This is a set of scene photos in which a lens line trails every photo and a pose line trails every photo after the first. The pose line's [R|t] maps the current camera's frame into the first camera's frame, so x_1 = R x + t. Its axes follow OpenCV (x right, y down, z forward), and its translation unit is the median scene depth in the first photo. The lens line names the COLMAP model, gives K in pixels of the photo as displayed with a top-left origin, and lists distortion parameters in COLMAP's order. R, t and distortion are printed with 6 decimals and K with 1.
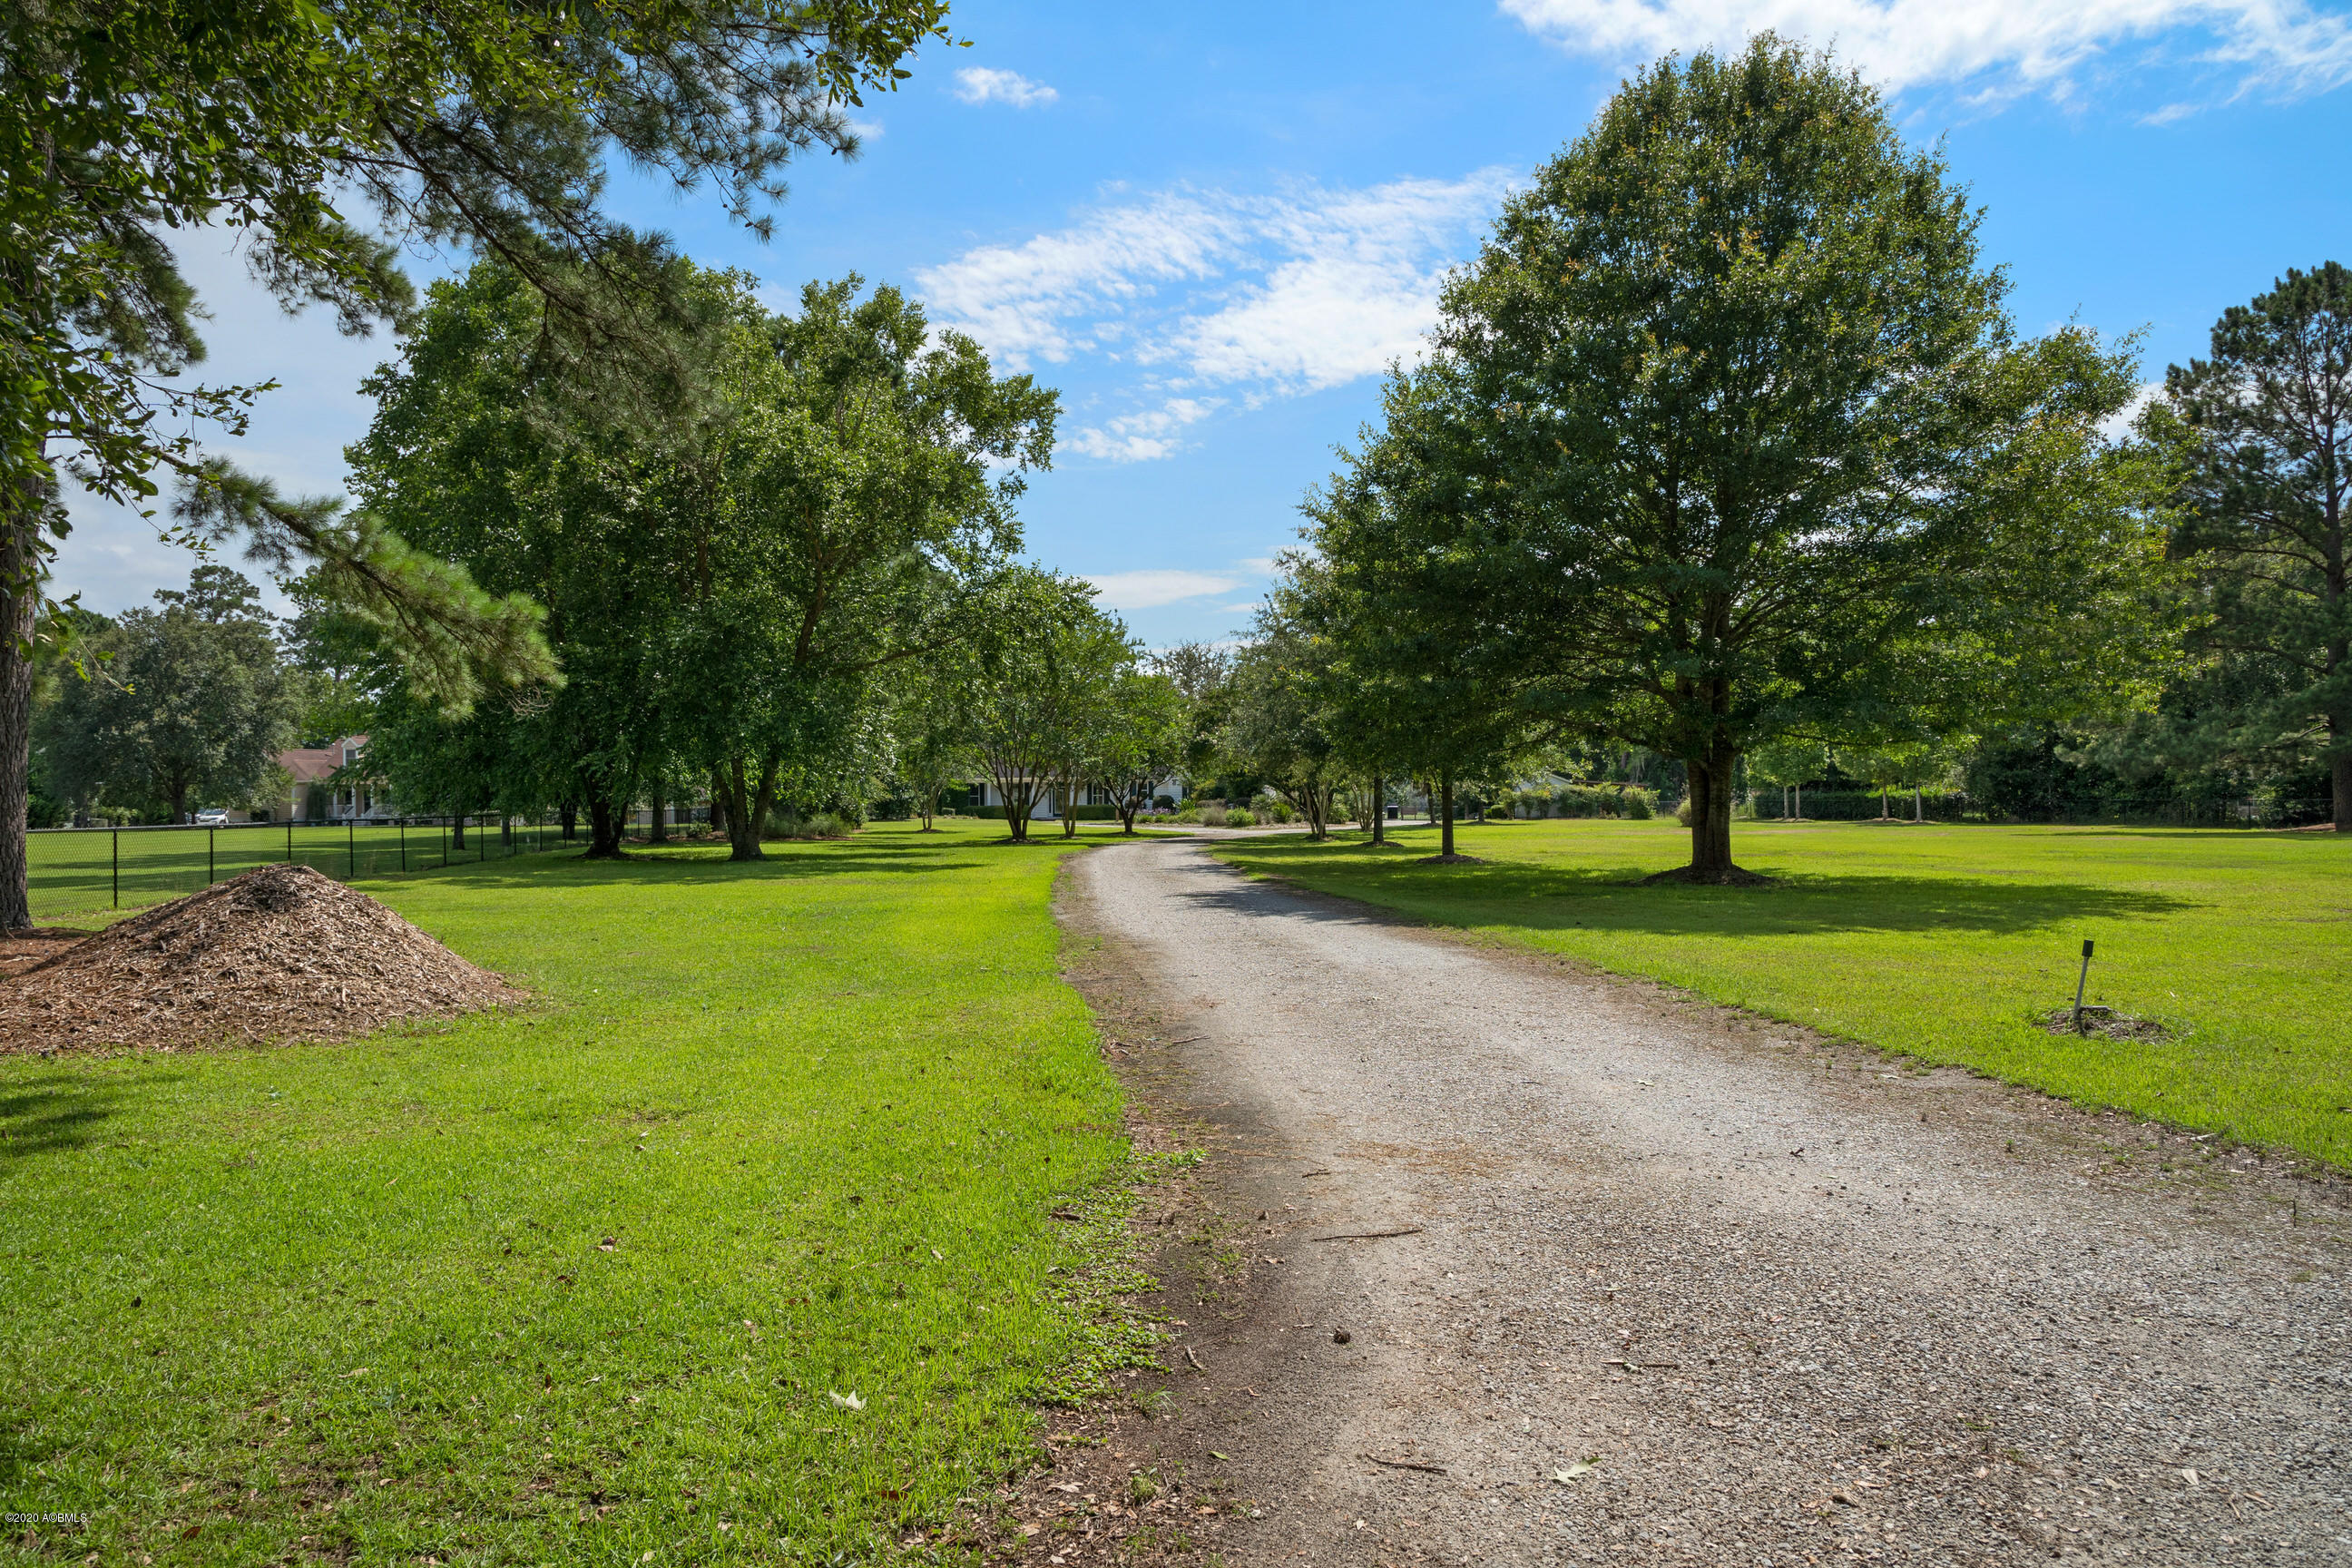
lens RADIAL K [[1630.8, 0, 1176.5], [0, 1630.8, 788.2], [0, 0, 1]] dist [-0.013222, 0.003862]
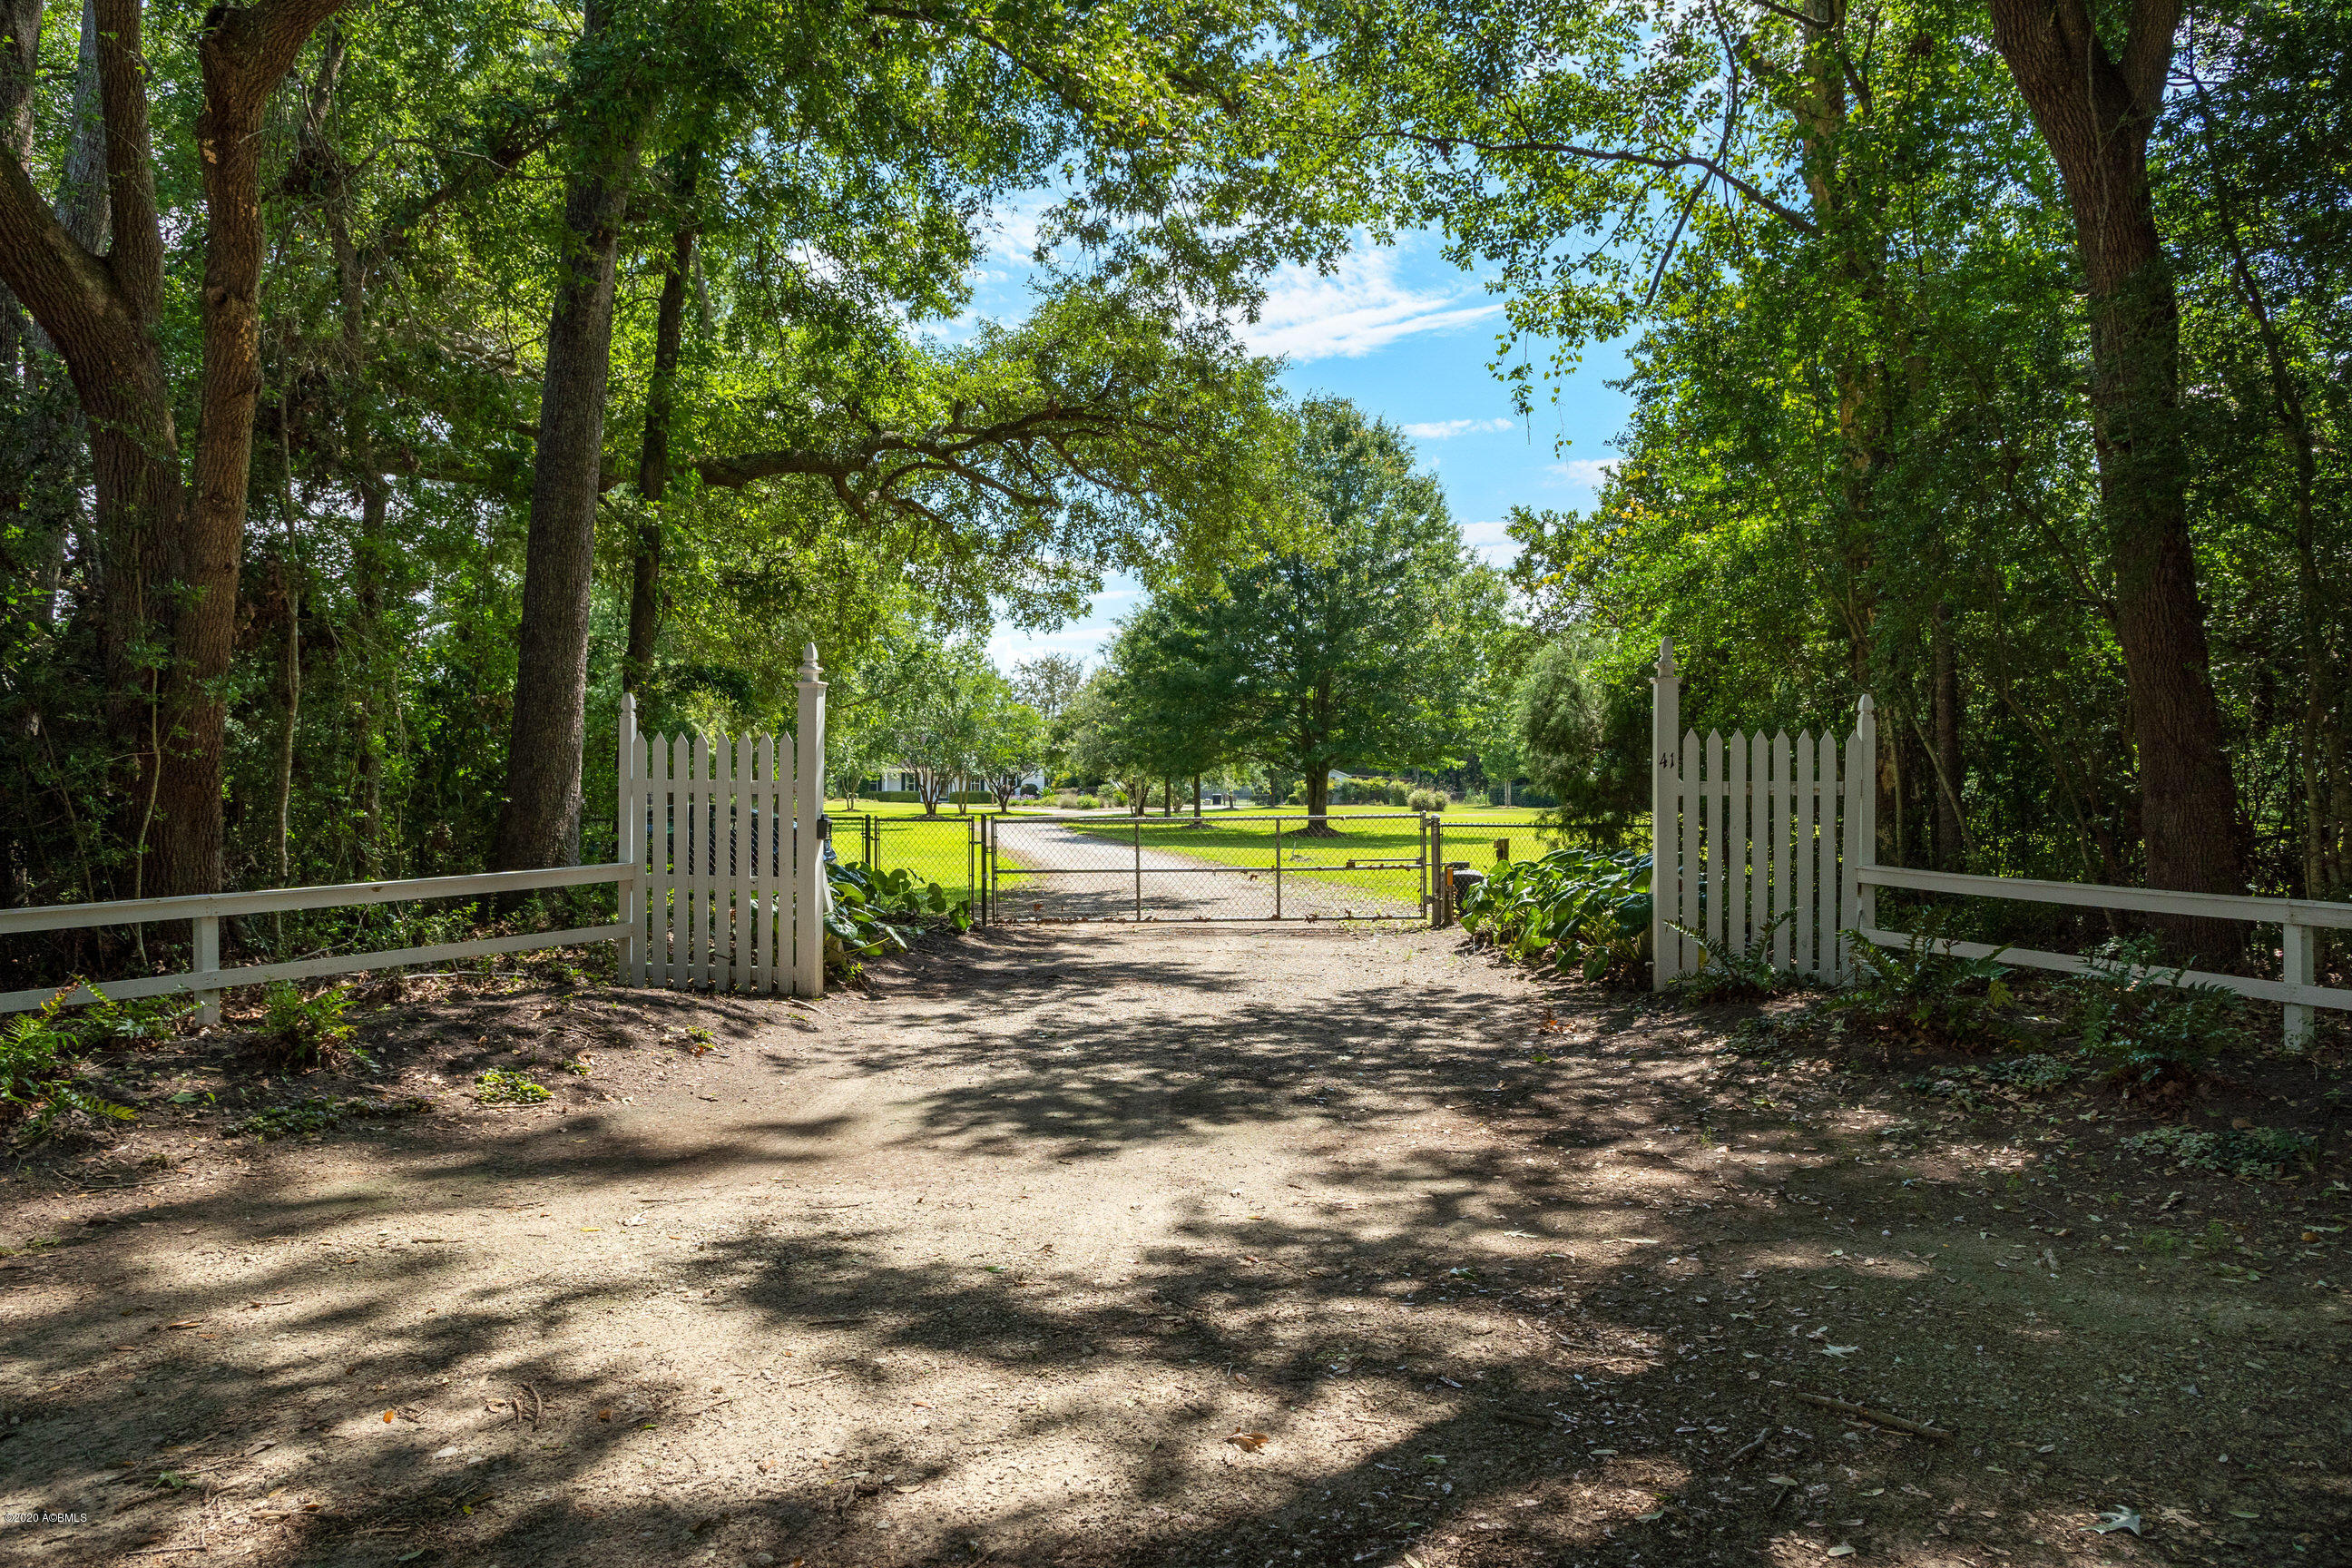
lens RADIAL K [[1630.8, 0, 1174.8], [0, 1630.8, 784.3], [0, 0, 1]] dist [-0.013222, 0.003862]
pose [[0.996688, 0.007842, 0.080945, 0.002343], [-0.008426, 0.999941, 0.006875, -0.005727], [-0.080886, -0.007534, 0.996695, -0.289654]]
